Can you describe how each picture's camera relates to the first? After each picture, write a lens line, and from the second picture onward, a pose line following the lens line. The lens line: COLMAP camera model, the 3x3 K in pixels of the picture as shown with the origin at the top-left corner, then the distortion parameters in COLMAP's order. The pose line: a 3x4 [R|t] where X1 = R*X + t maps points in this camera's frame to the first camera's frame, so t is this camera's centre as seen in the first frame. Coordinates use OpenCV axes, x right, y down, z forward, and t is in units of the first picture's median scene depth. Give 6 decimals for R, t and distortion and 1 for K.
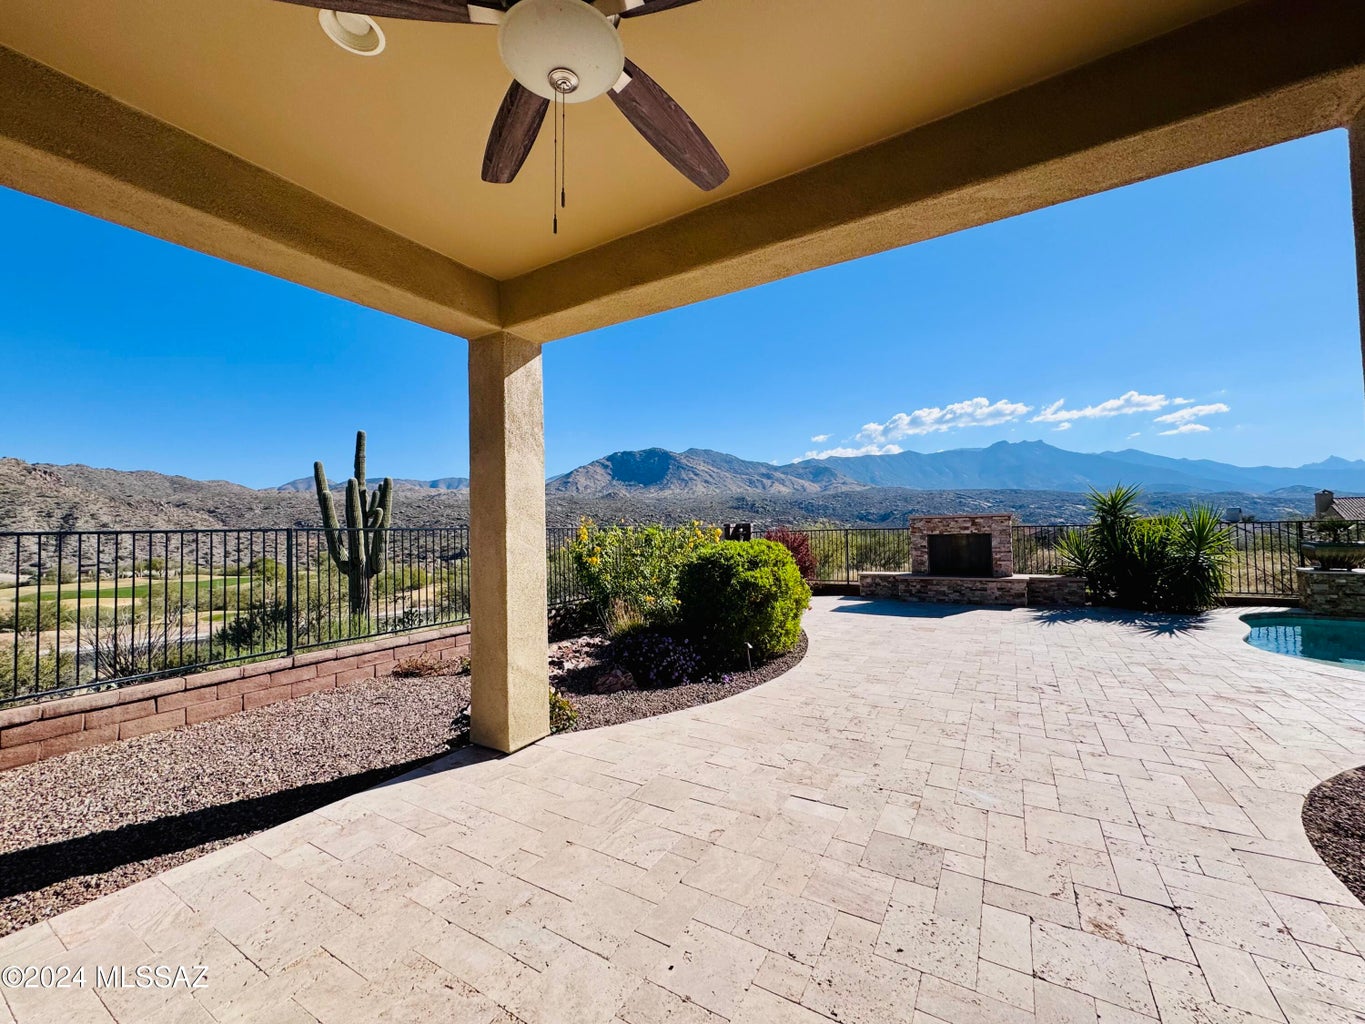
lens RADIAL K [[539.9, 0, 681.8], [0, 539.9, 507.0], [0, 0, 1]] dist [-0.002599, 0.000492]
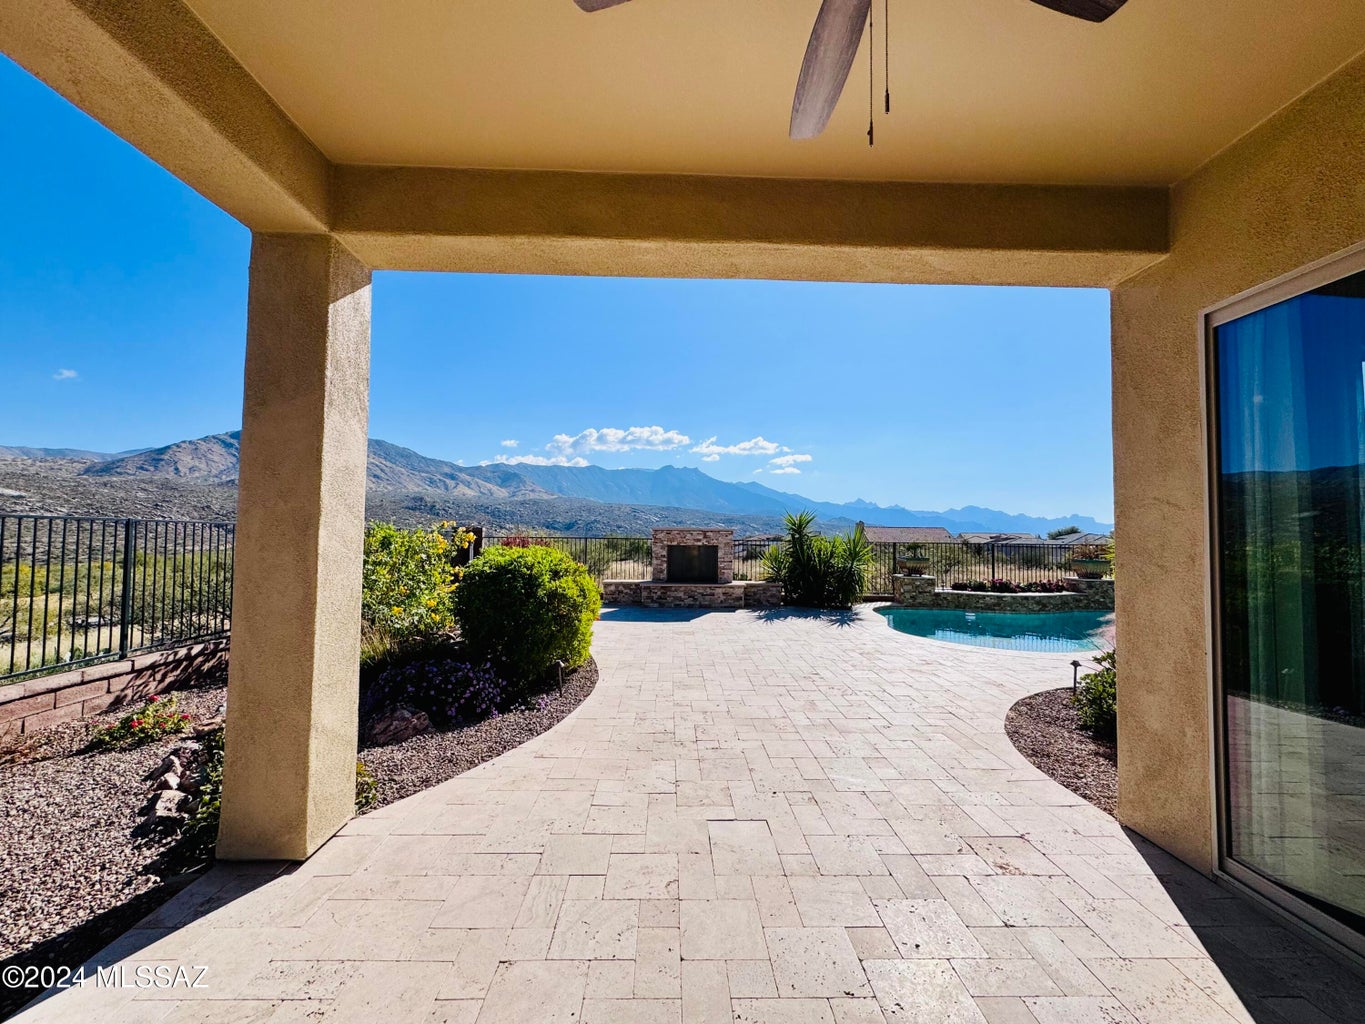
lens RADIAL K [[539.9, 0, 680.8], [0, 539.9, 507.7], [0, 0, 1]] dist [-0.002599, 0.000492]
pose [[0.843564, 0.061627, 0.533480, -0.234931], [-0.055483, 0.998079, -0.027565, 0.009908], [-0.534154, -0.006346, 0.845363, 0.143444]]
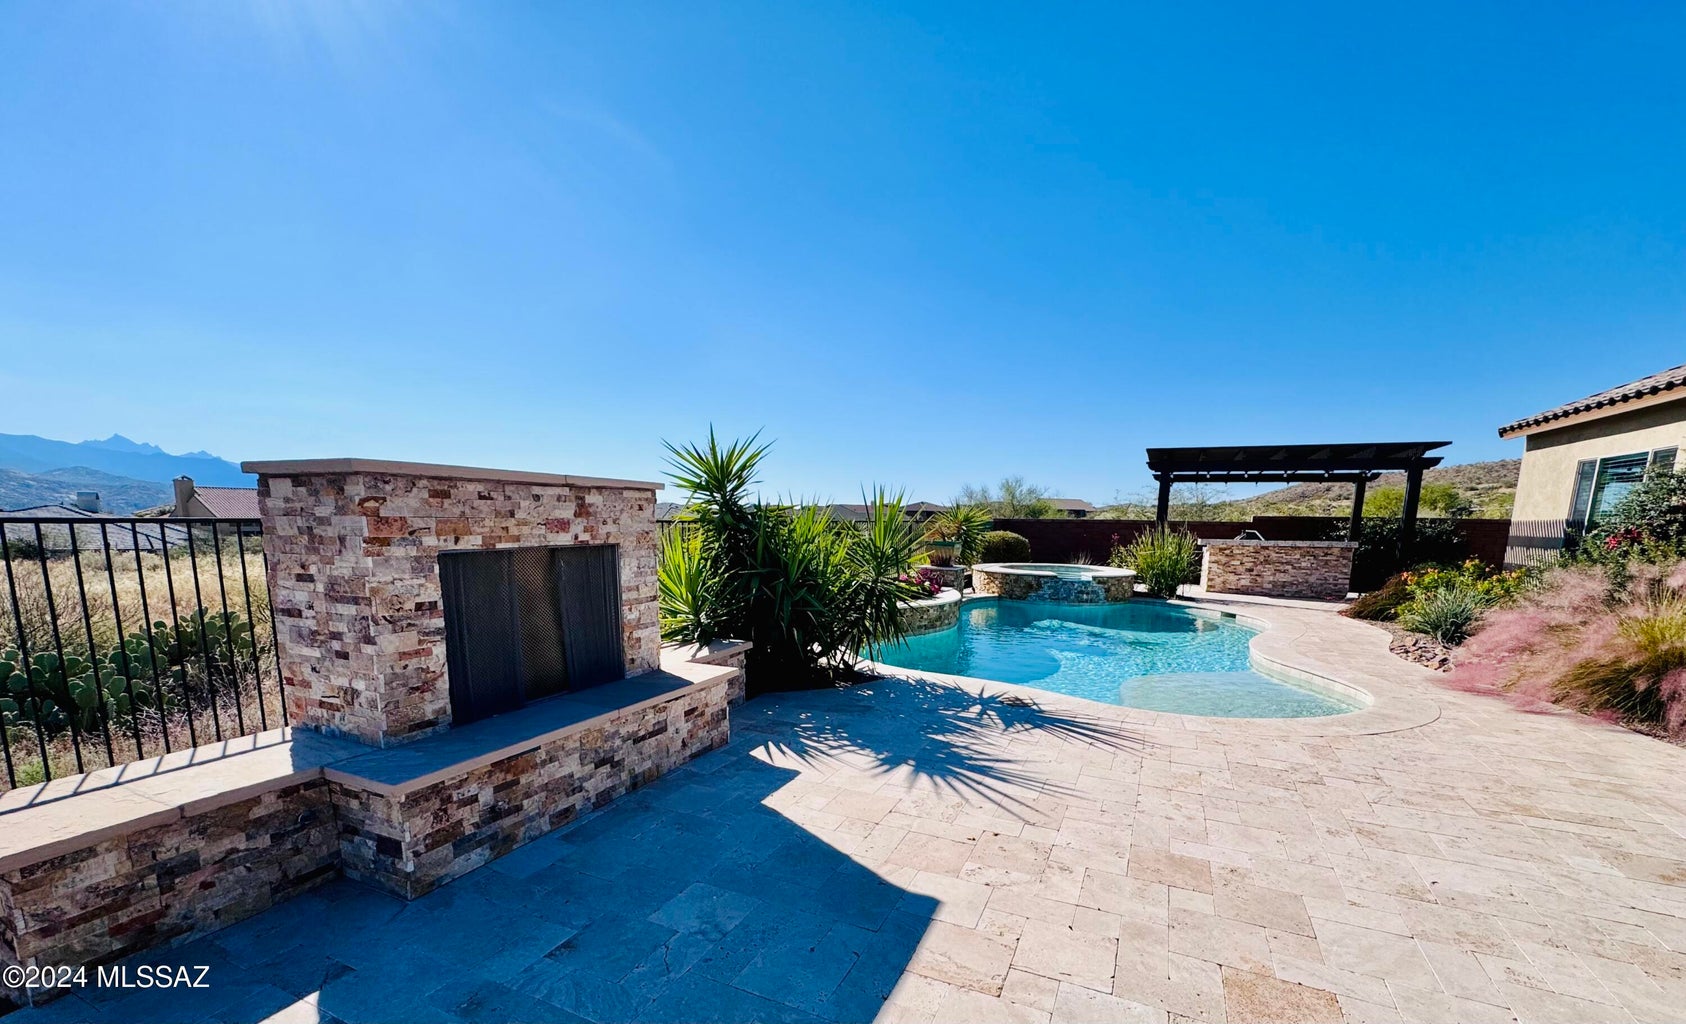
lens RADIAL K [[690.5, 0, 838.5], [0, 690.5, 634.0], [0, 0, 1]] dist [0.000110, -0.000324]
pose [[-0.105800, -0.145053, 0.983751, 0.341746], [-0.054328, 0.988669, 0.139935, 0.078735], [-0.992902, -0.038640, -0.112481, 1.904423]]
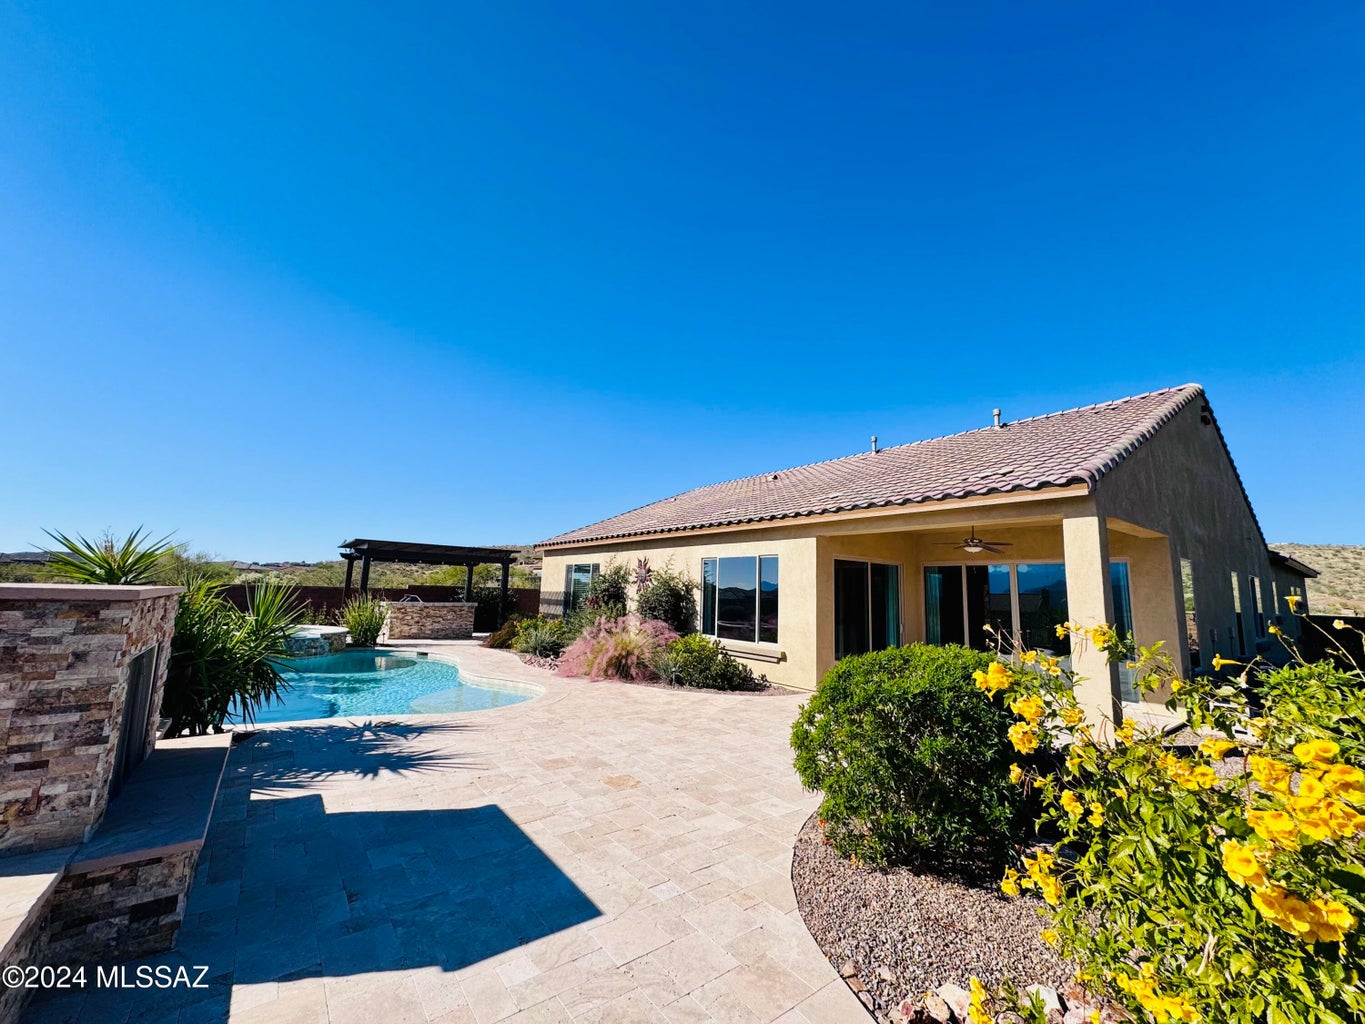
lens RADIAL K [[539.9, 0, 681.8], [0, 539.9, 513.5], [0, 0, 1]] dist [-0.002599, 0.000492]
pose [[-0.930396, 0.046290, 0.363622, 0.215278], [-0.025296, 0.981521, -0.189676, 0.052994], [-0.365683, -0.185672, -0.912032, 2.532421]]
